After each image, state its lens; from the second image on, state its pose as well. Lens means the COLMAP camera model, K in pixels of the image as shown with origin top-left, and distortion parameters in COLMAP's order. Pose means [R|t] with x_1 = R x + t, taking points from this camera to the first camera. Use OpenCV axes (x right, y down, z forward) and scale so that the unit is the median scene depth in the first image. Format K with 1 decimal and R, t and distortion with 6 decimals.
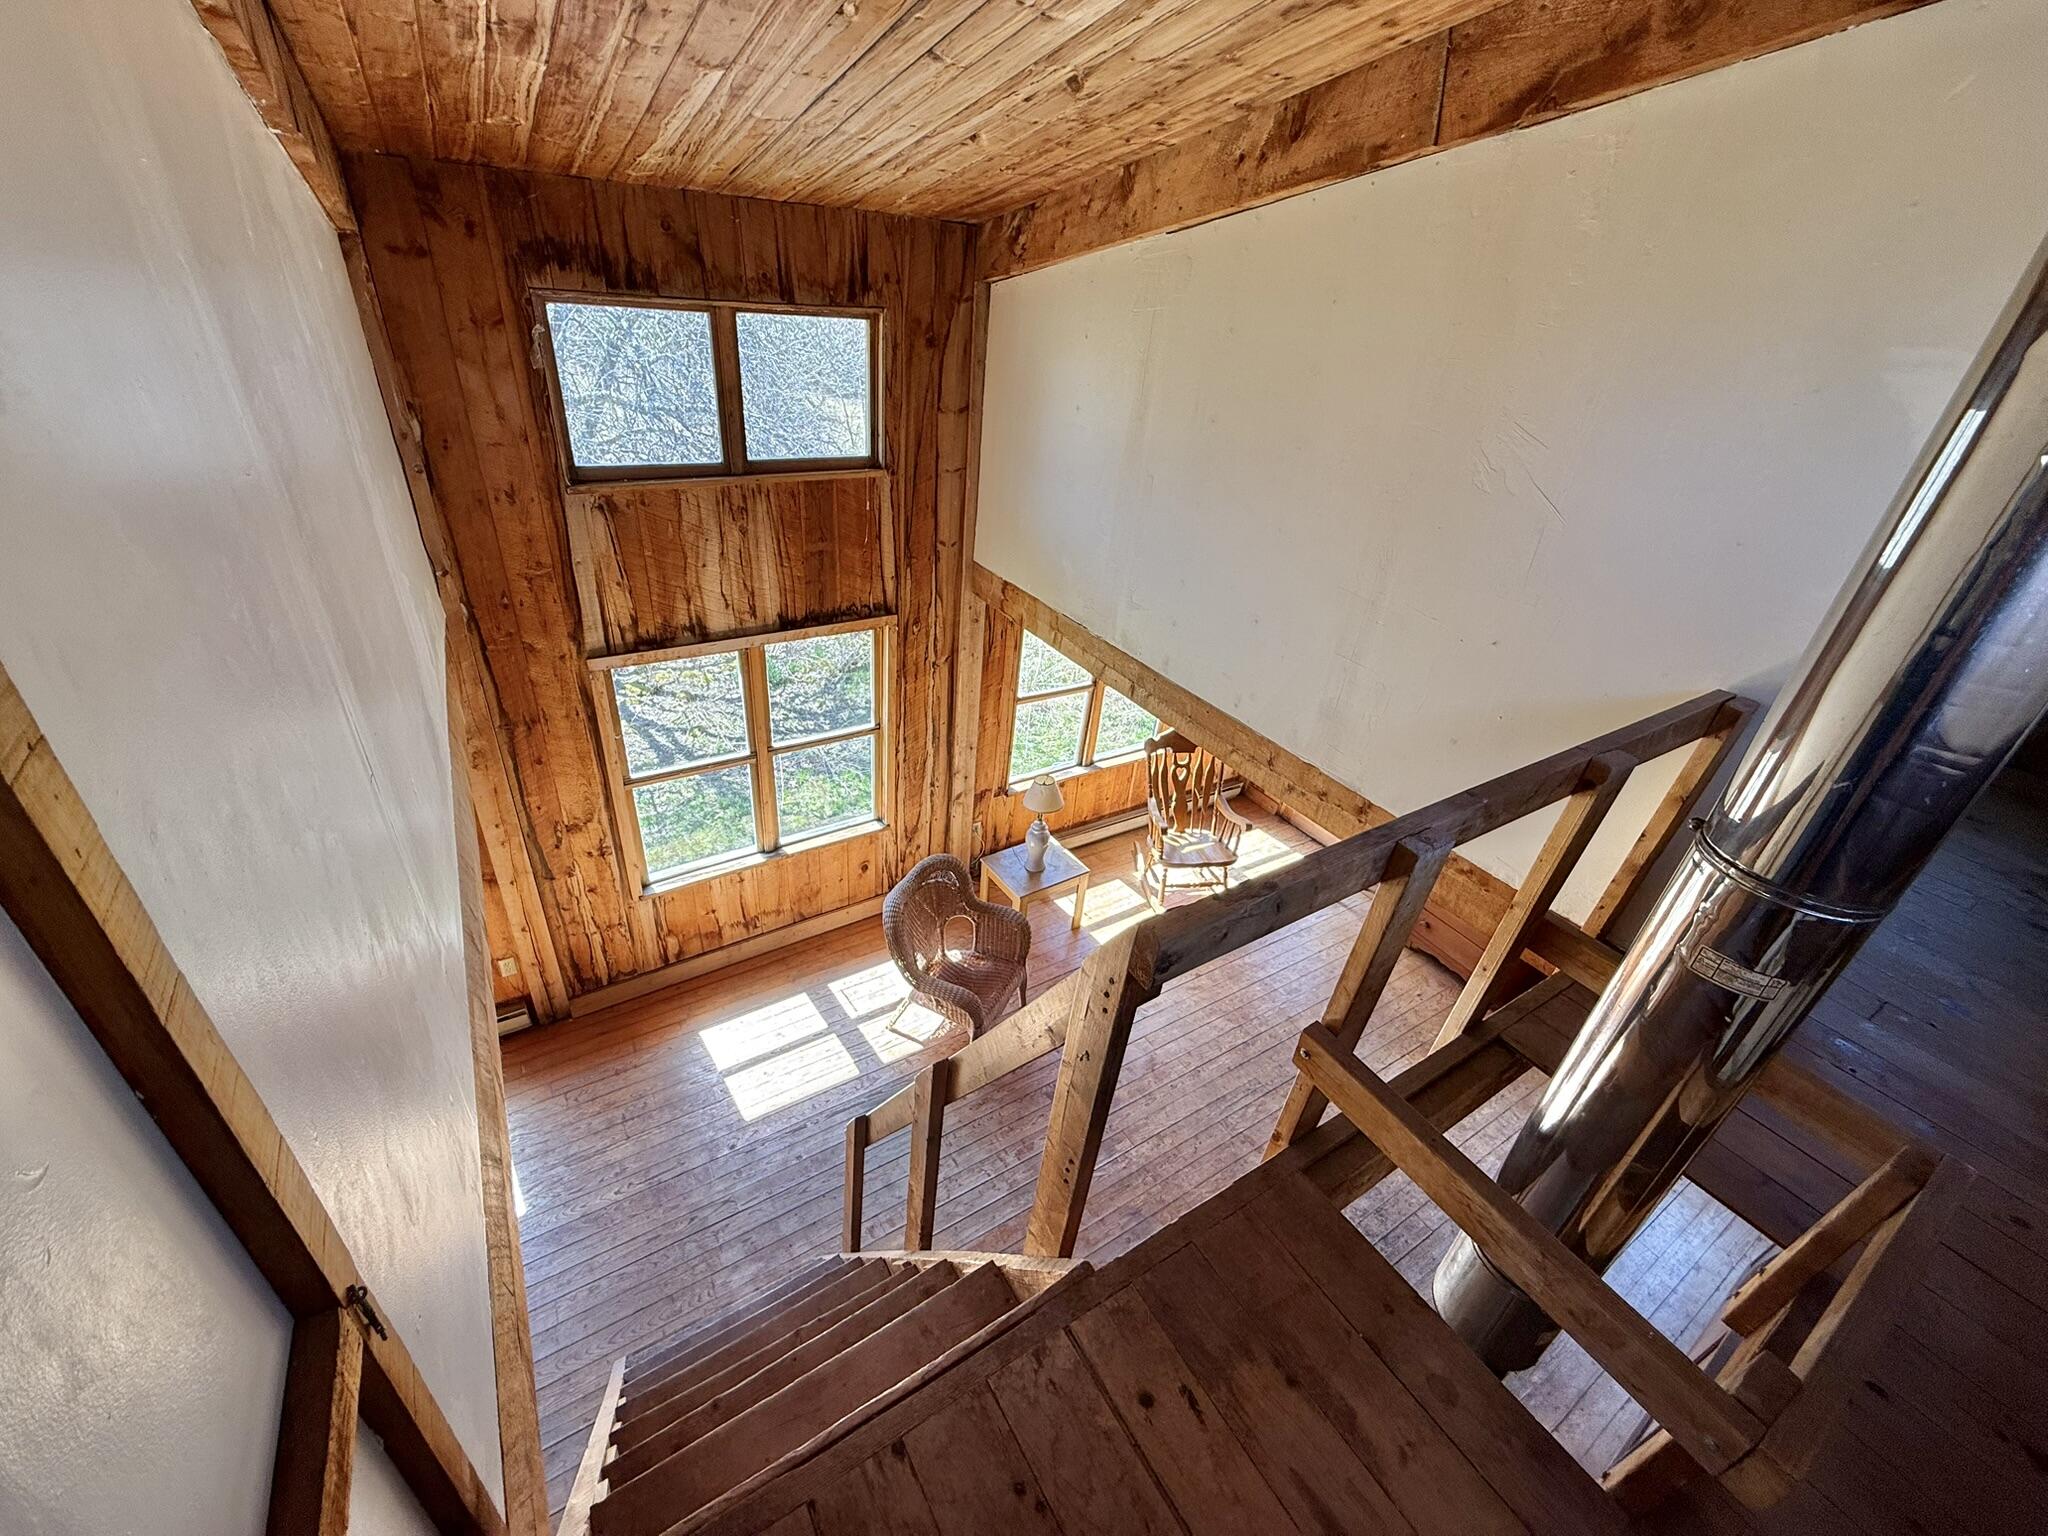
lens RADIAL K [[798.5, 0, 1015.0], [0, 798.5, 765.6], [0, 0, 1]] dist [0.001431, 0.000148]
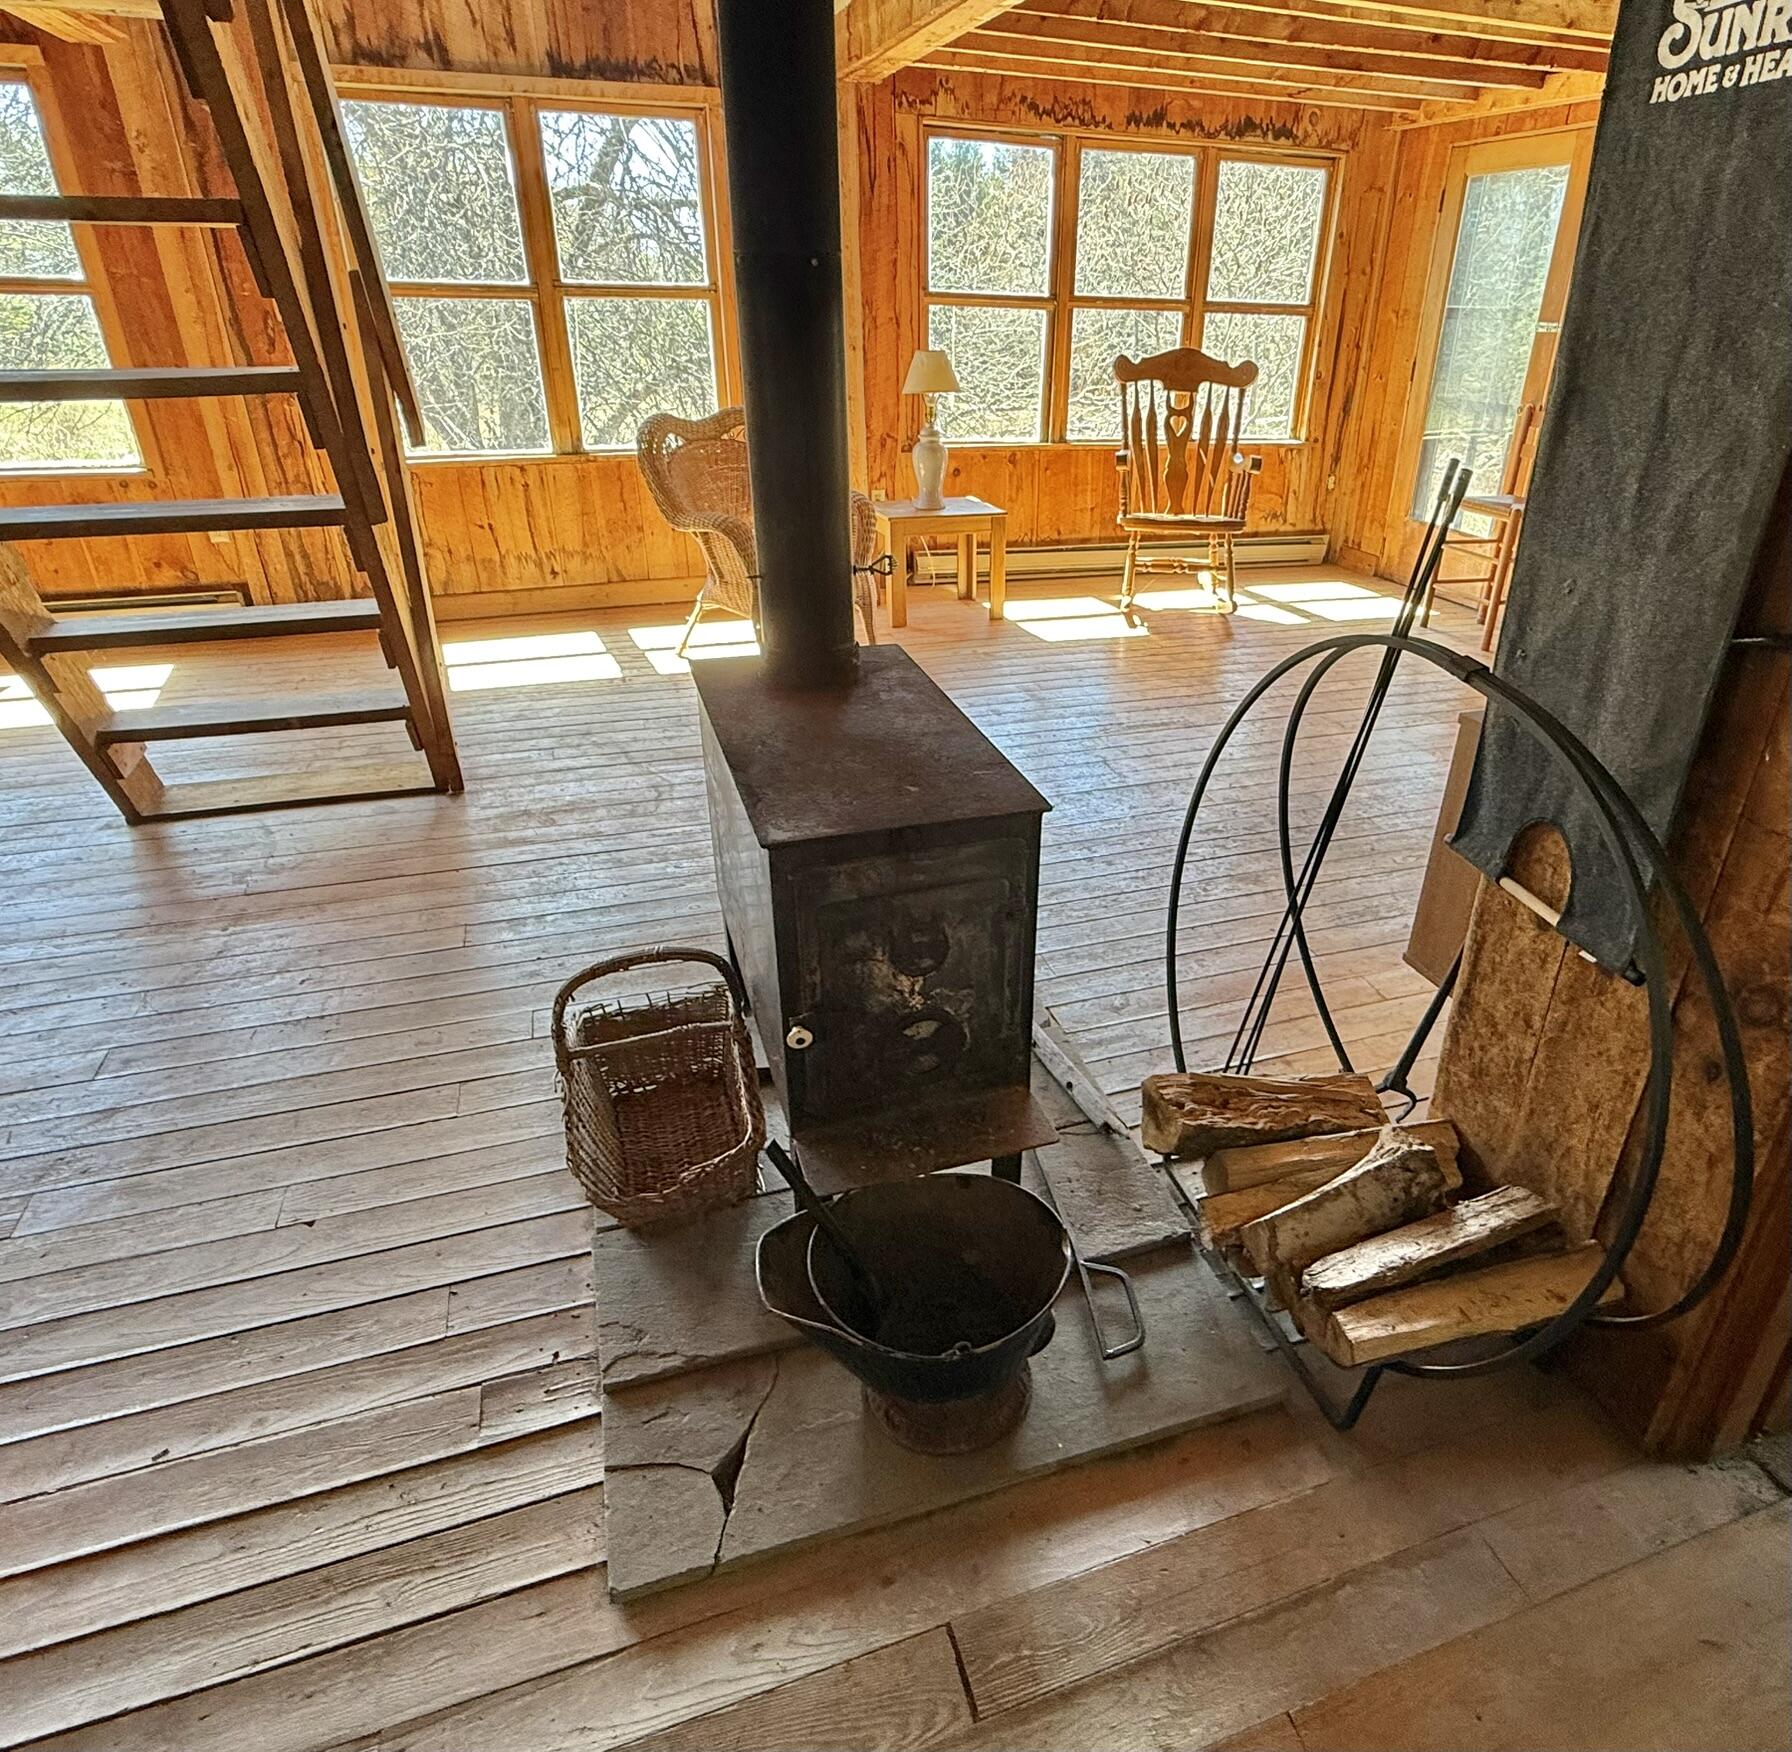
lens RADIAL K [[1108.8, 0, 1009.9], [0, 1108.8, 861.3], [0, 0, 1]] dist [0.003186, -0.002702]
pose [[0.977133, 0.043605, -0.208111, 0.359693], [-0.058389, 0.996147, -0.065435, 0.574701], [0.204456, 0.076090, 0.975914, 0.102328]]
